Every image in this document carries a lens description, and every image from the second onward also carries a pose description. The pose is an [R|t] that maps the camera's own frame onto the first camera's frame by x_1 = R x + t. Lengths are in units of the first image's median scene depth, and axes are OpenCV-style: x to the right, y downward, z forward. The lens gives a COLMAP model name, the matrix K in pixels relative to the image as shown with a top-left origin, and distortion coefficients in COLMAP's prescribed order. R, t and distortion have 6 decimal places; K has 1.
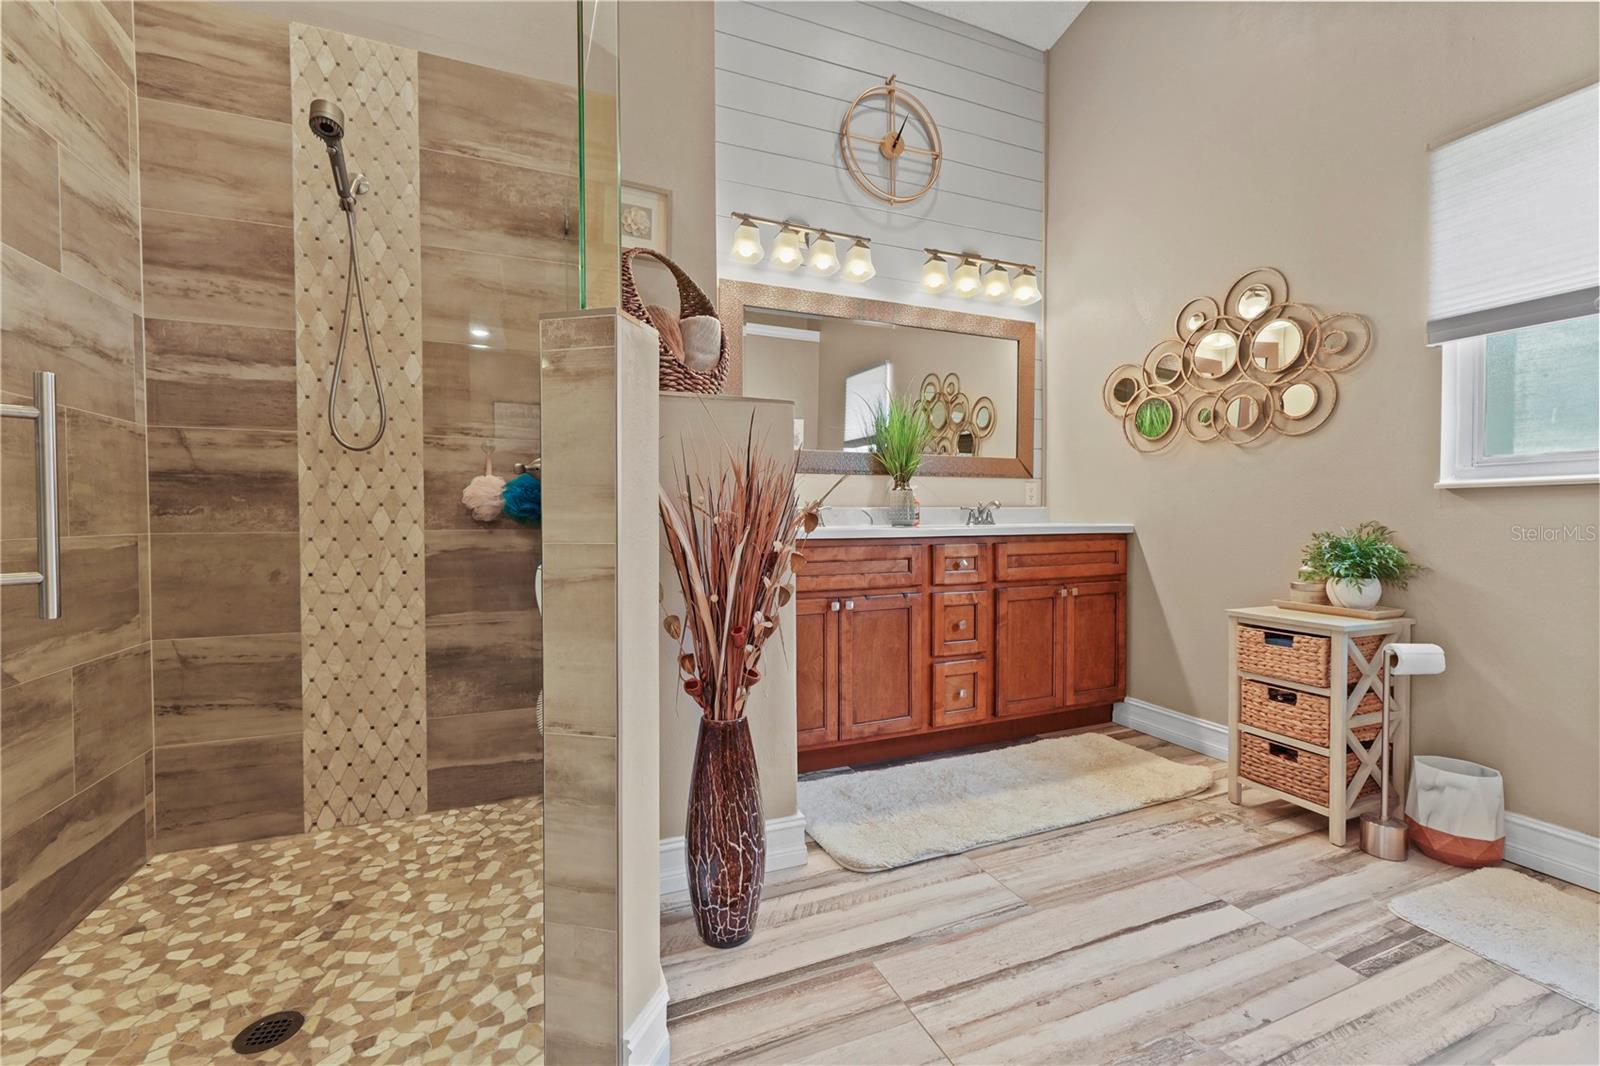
lens RADIAL K [[671.5, 0, 805.2], [0, 671.5, 525.7], [0, 0, 1]] dist [-0.001485, 0.000430]
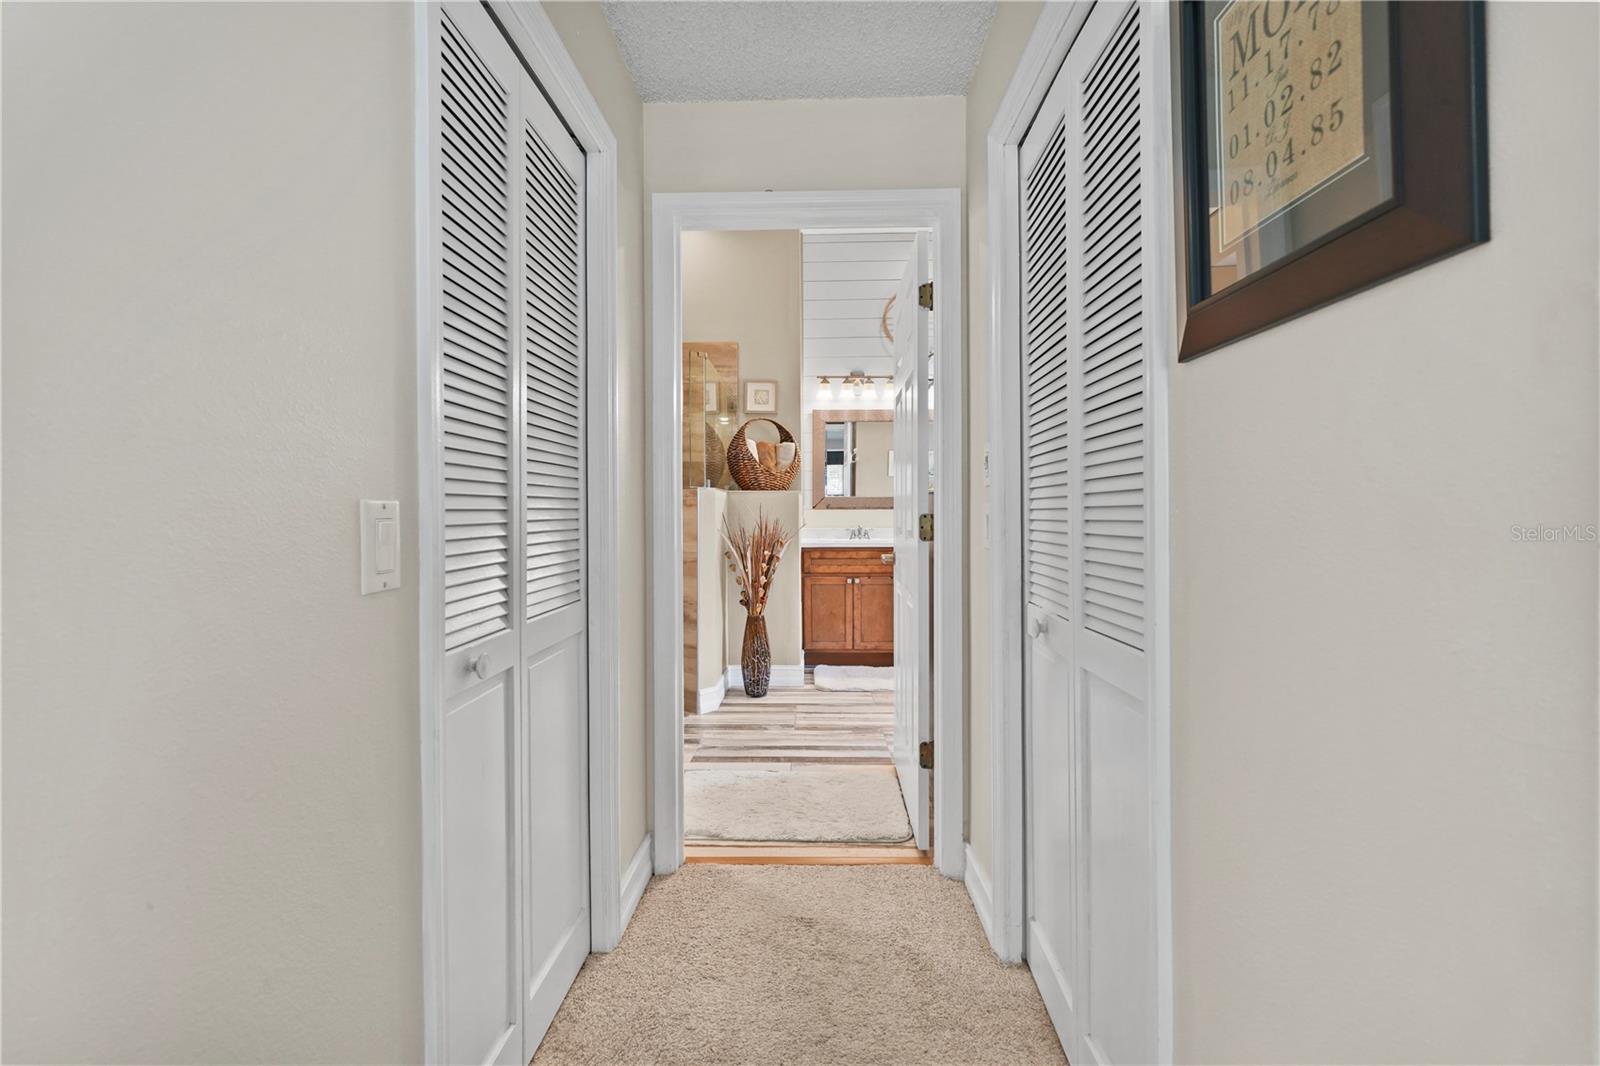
lens RADIAL K [[680.2, 0, 805.0], [0, 680.2, 501.0], [0, 0, 1]] dist [-0.001235, -0.000053]
pose [[0.911802, -0.007708, -0.410557, 0.996225], [-0.003146, 0.999663, -0.025755, -0.086556], [0.410618, 0.024775, 0.911471, -1.195034]]
